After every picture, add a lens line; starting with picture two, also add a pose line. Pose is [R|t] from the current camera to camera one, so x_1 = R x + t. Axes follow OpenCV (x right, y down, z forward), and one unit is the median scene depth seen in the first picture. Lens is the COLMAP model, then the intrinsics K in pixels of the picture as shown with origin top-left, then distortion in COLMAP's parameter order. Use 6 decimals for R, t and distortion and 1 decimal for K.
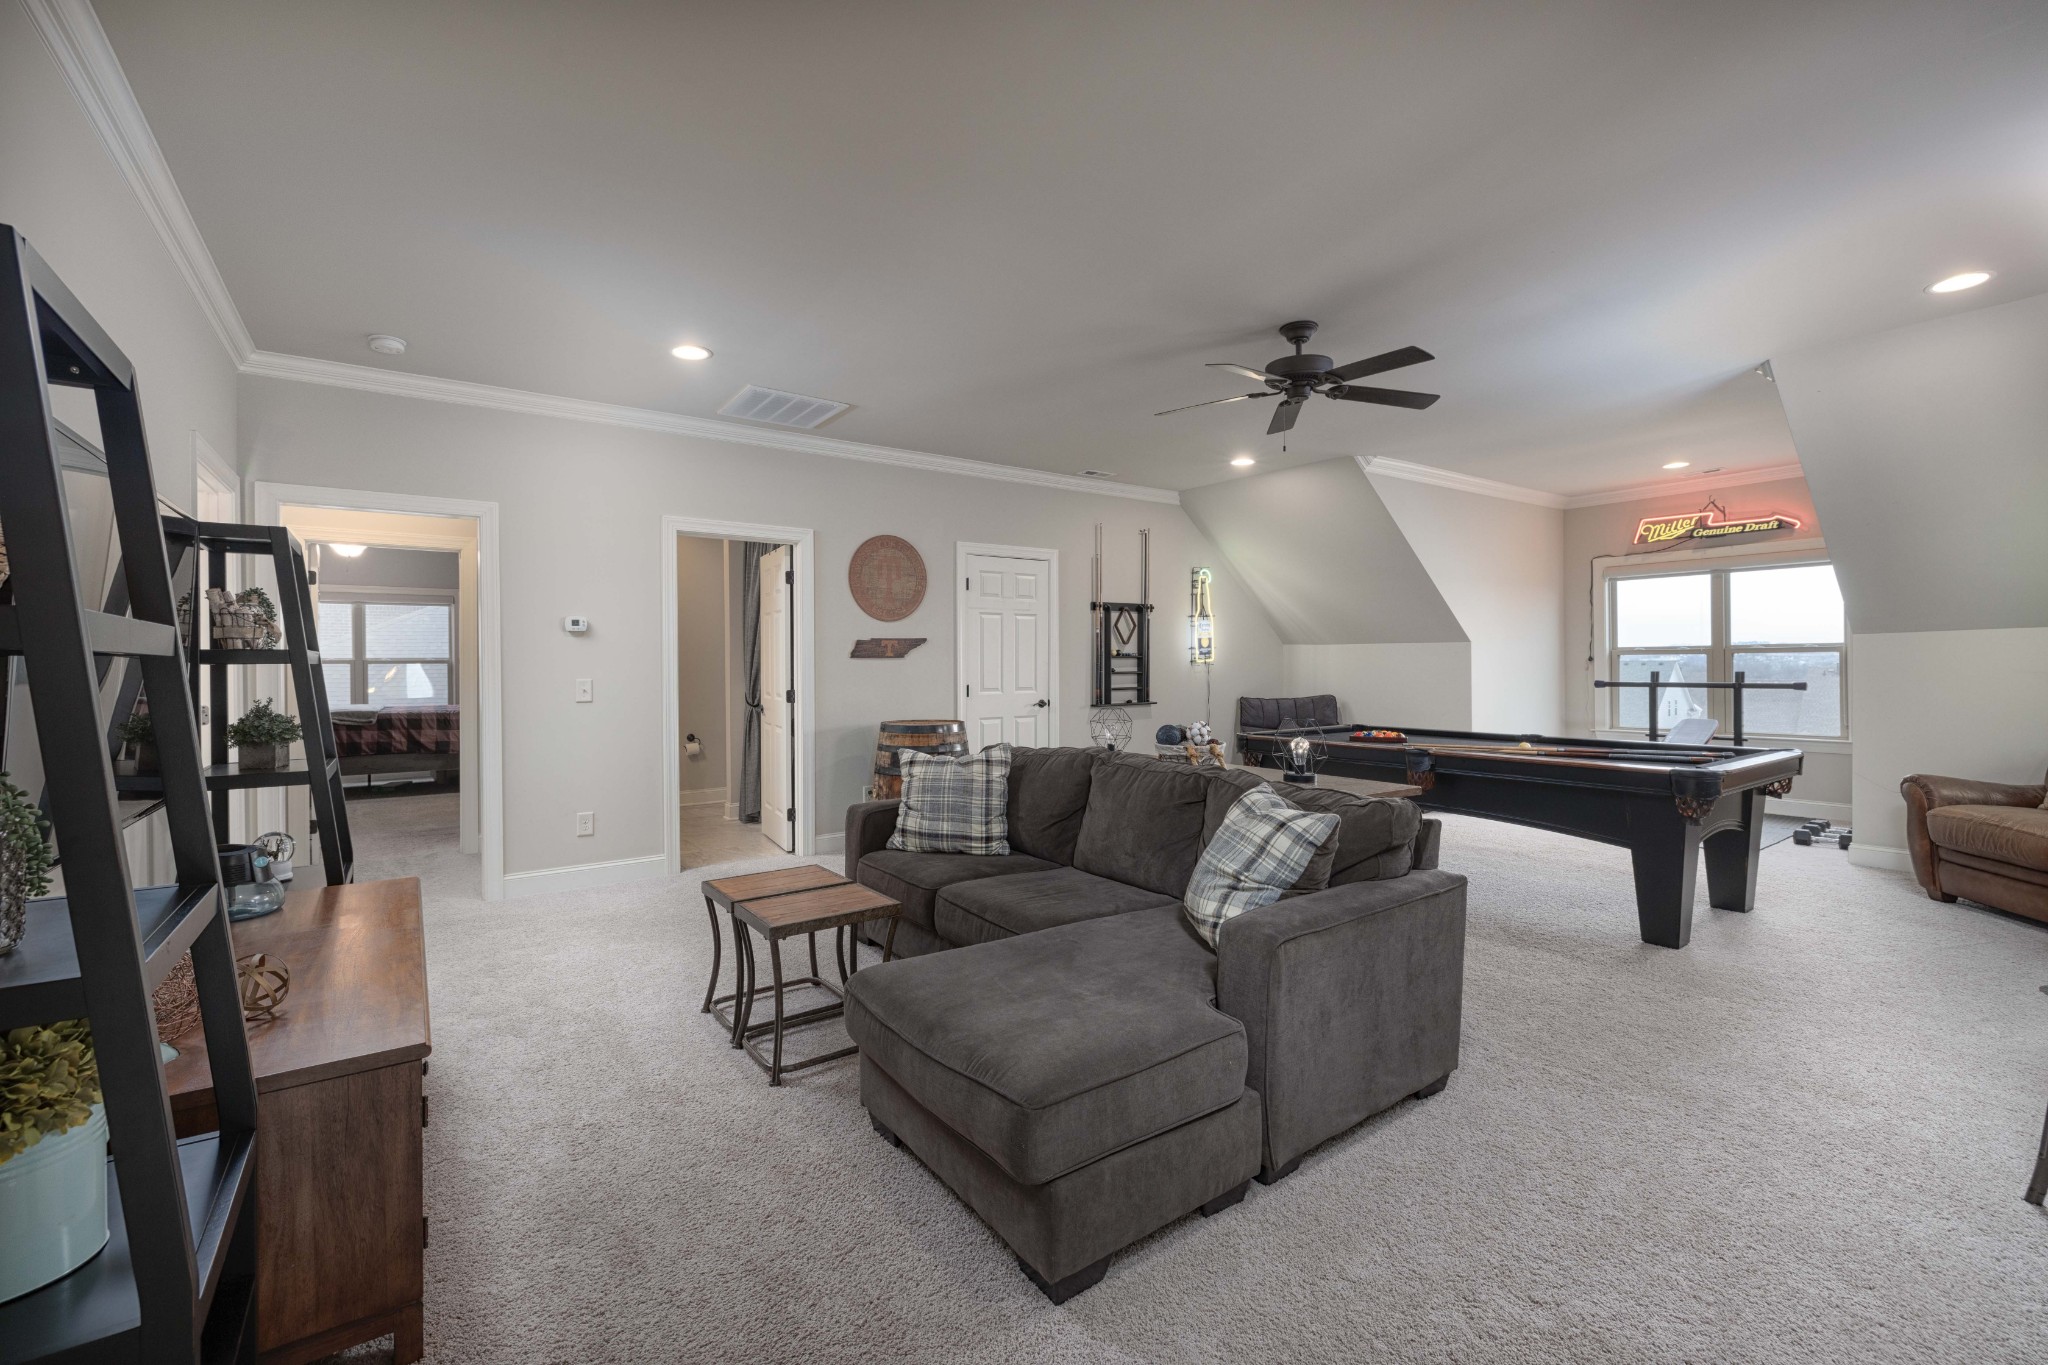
lens RADIAL K [[874.9, 0, 1005.1], [0, 874.9, 673.3], [0, 0, 1]] dist [-0.001866, -0.000141]
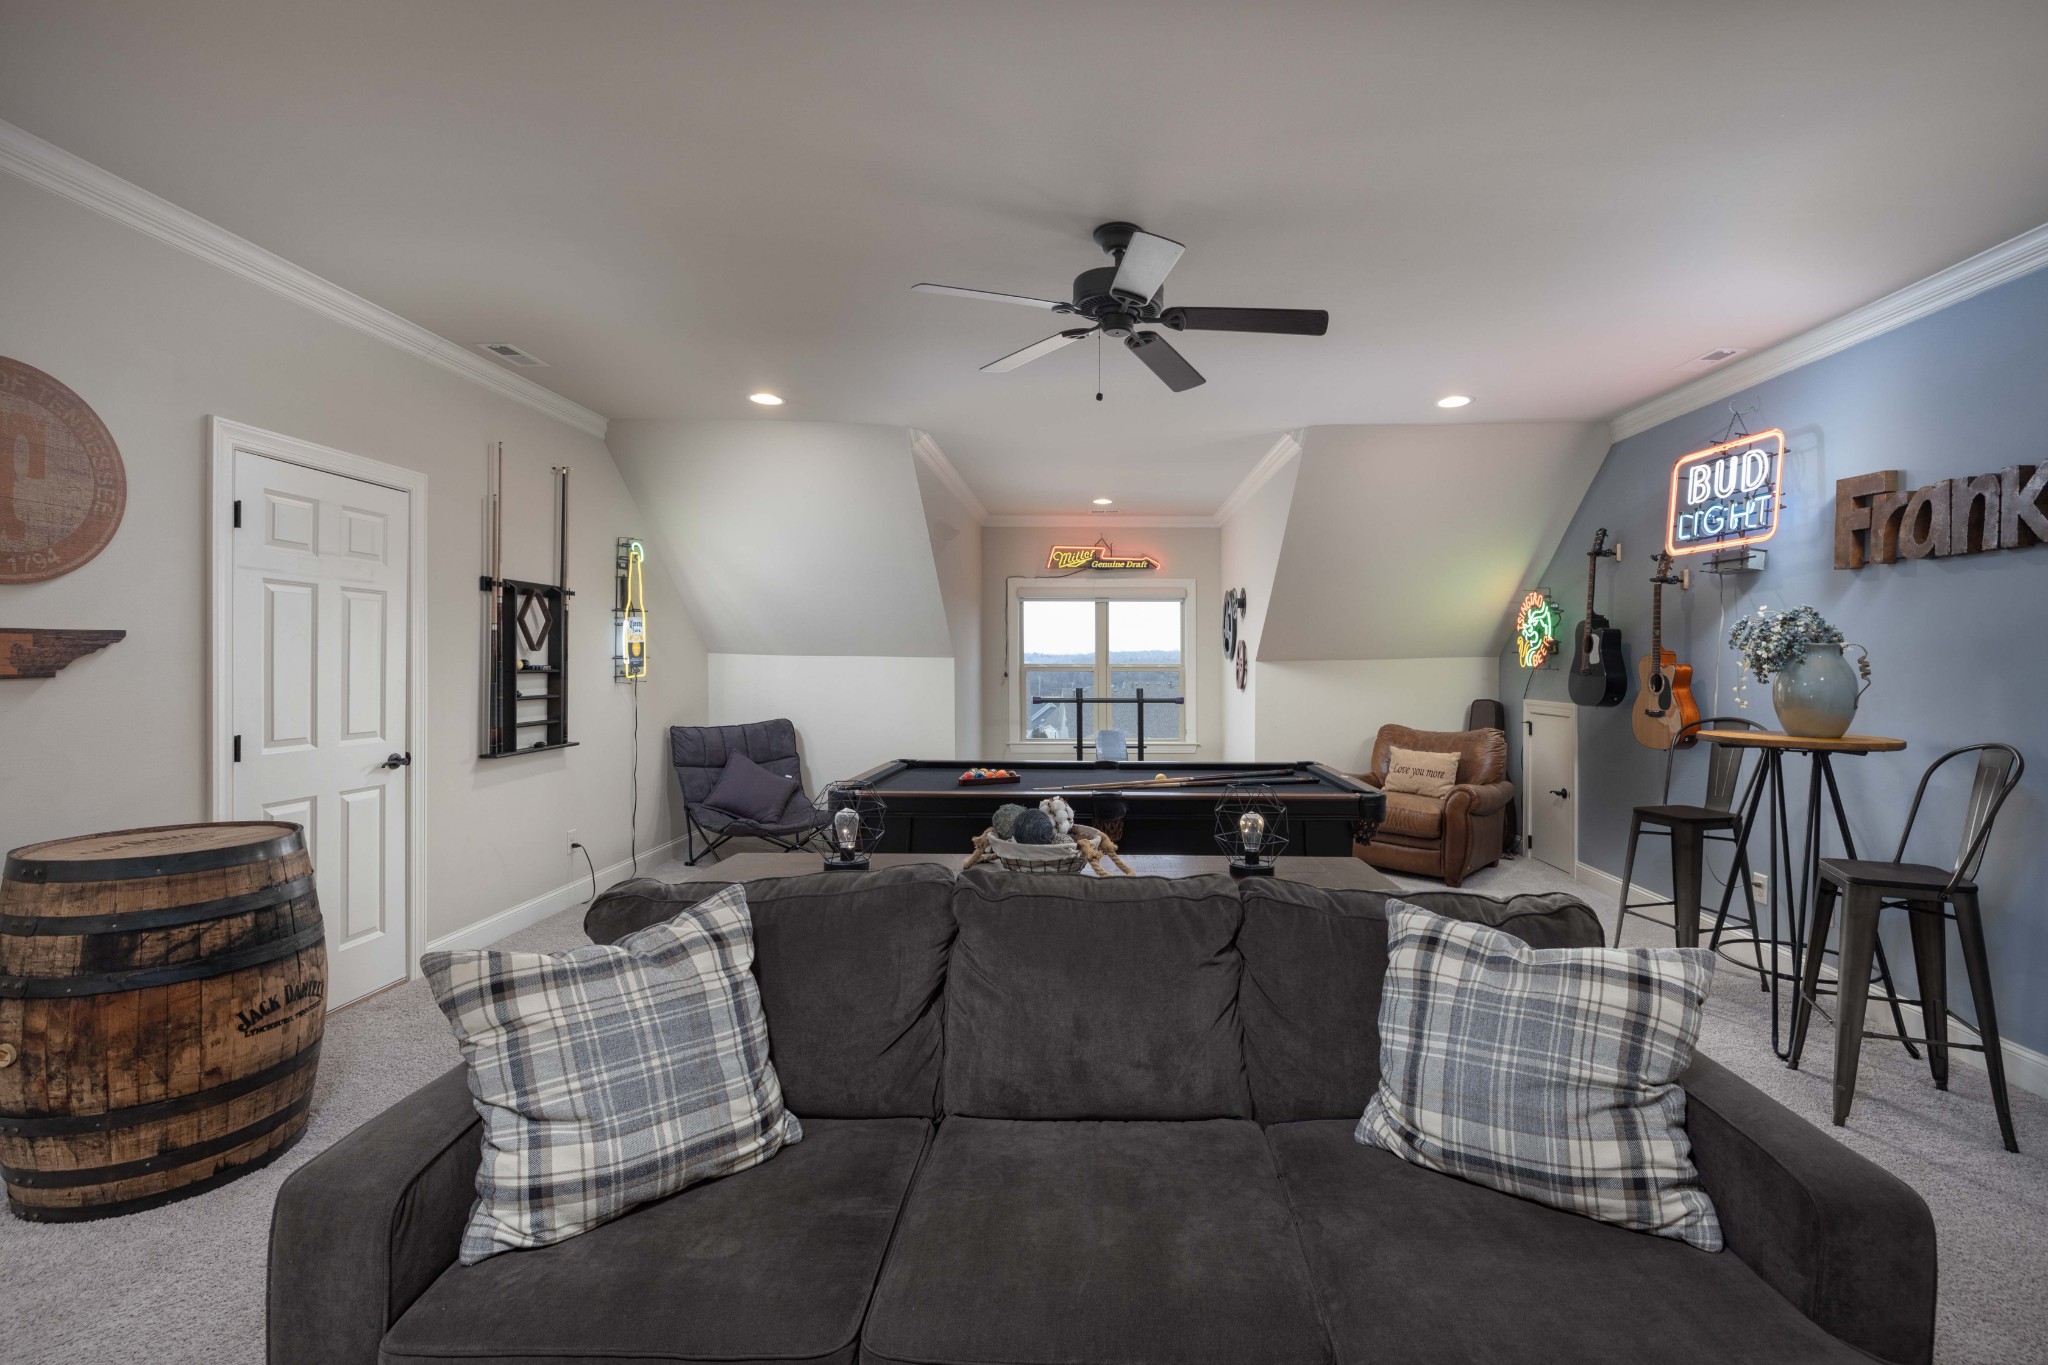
lens RADIAL K [[896.3, 0, 1044.3], [0, 896.3, 669.4], [0, 0, 1]] dist [-0.000190, -0.000554]
pose [[0.570764, 0.003975, 0.821104, -0.181792], [-0.001370, 0.999991, -0.003889, -0.019512], [-0.821113, 0.001094, 0.570765, 0.377721]]
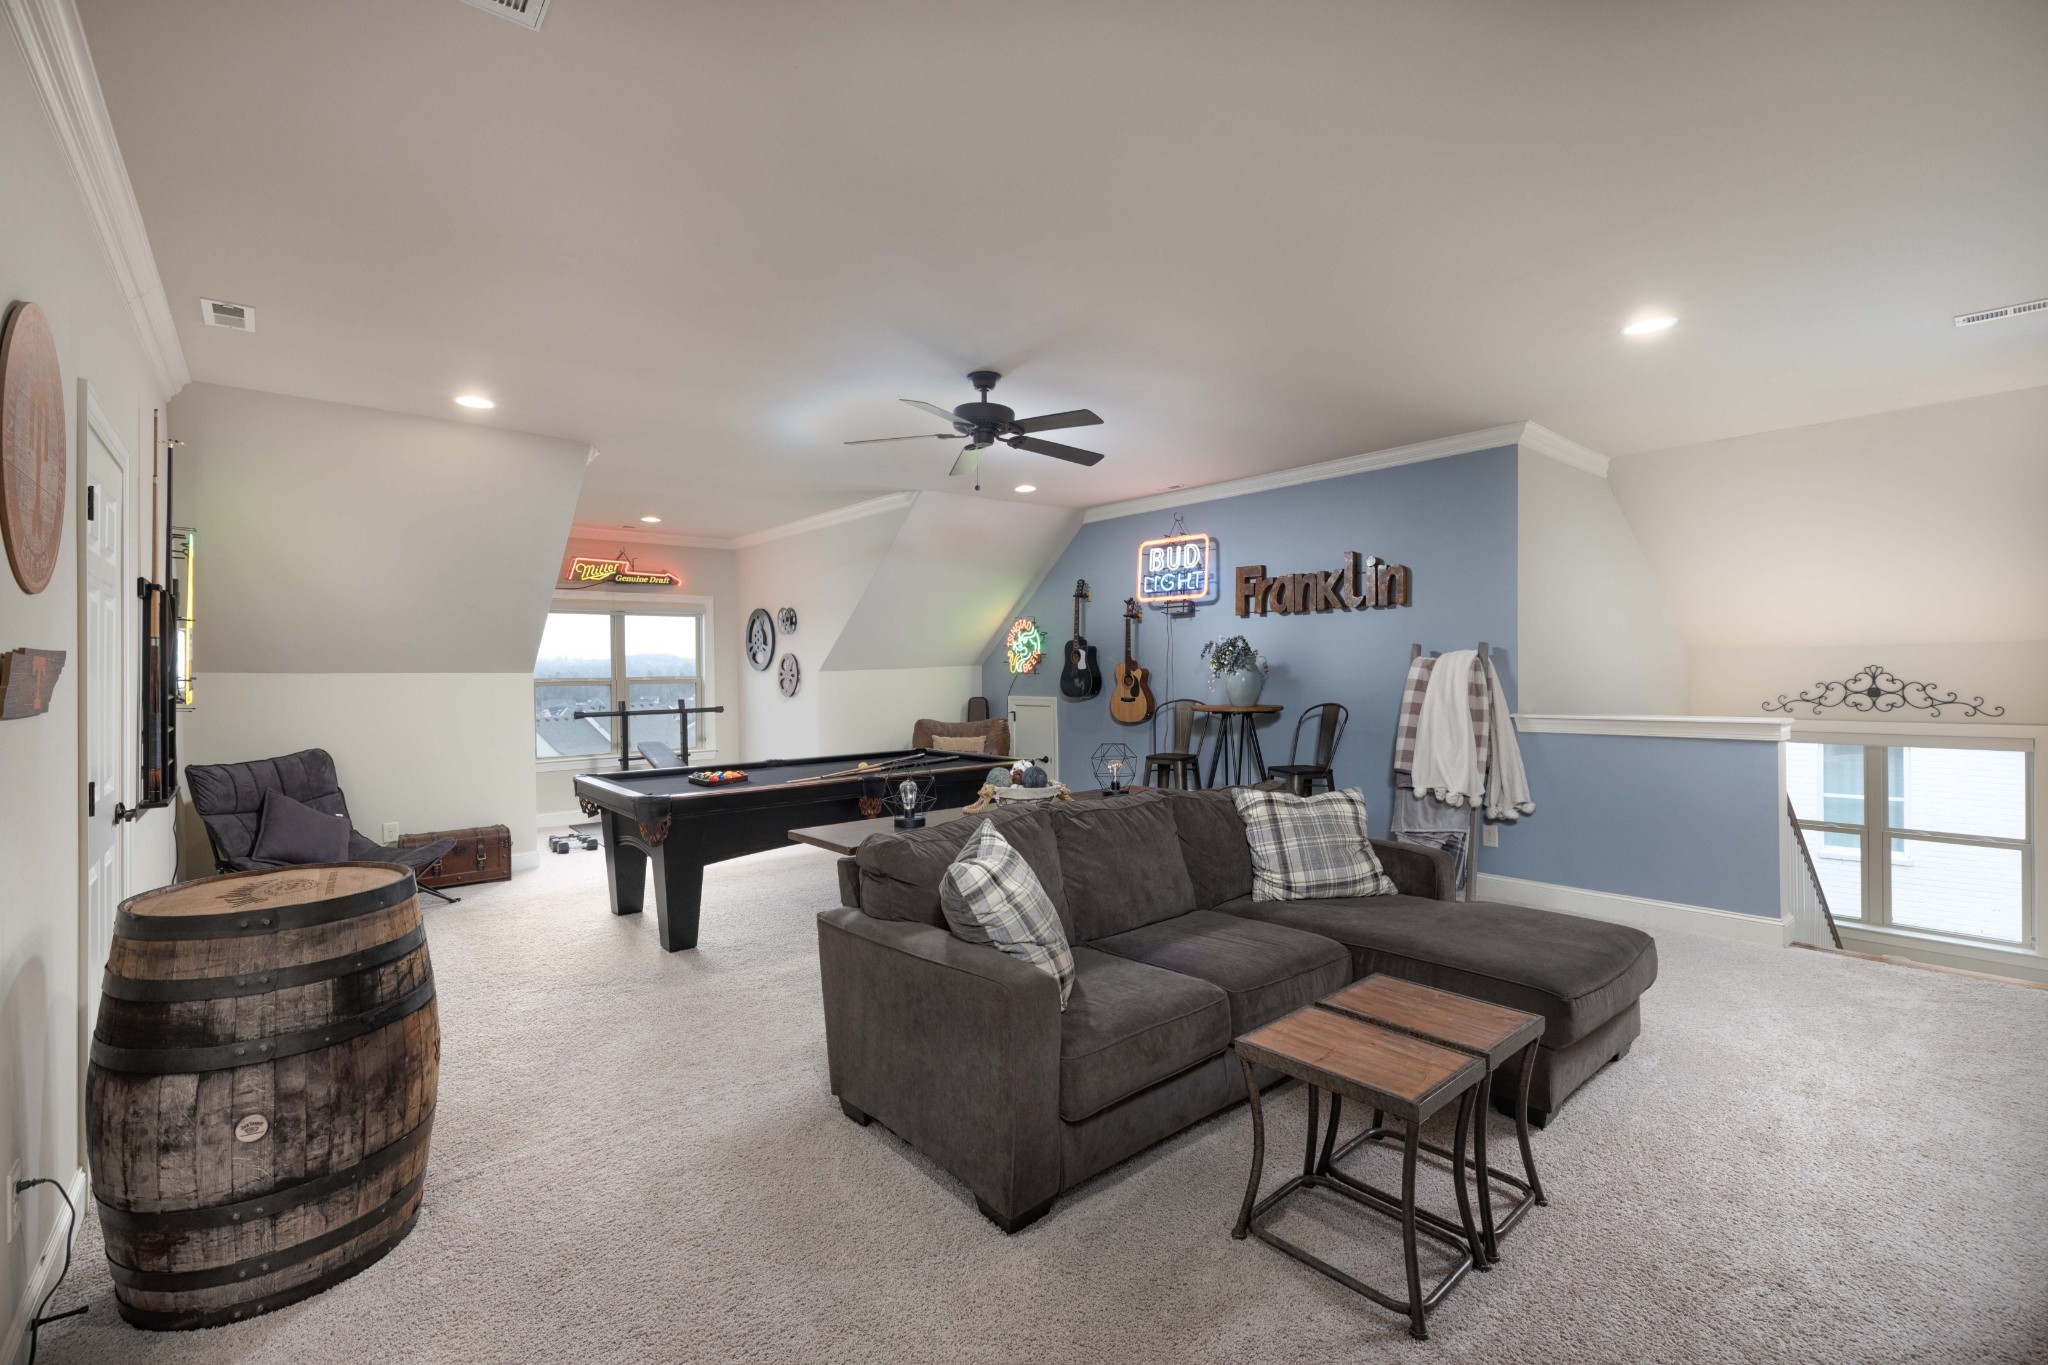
lens RADIAL K [[874.9, 0, 1005.1], [0, 874.9, 673.3], [0, 0, 1]] dist [-0.001866, -0.000141]
pose [[-0.078190, 0.004933, 0.996926, -0.357335], [0.023165, 0.999727, -0.003130, -0.020912], [-0.996669, 0.022849, -0.078283, 0.566546]]
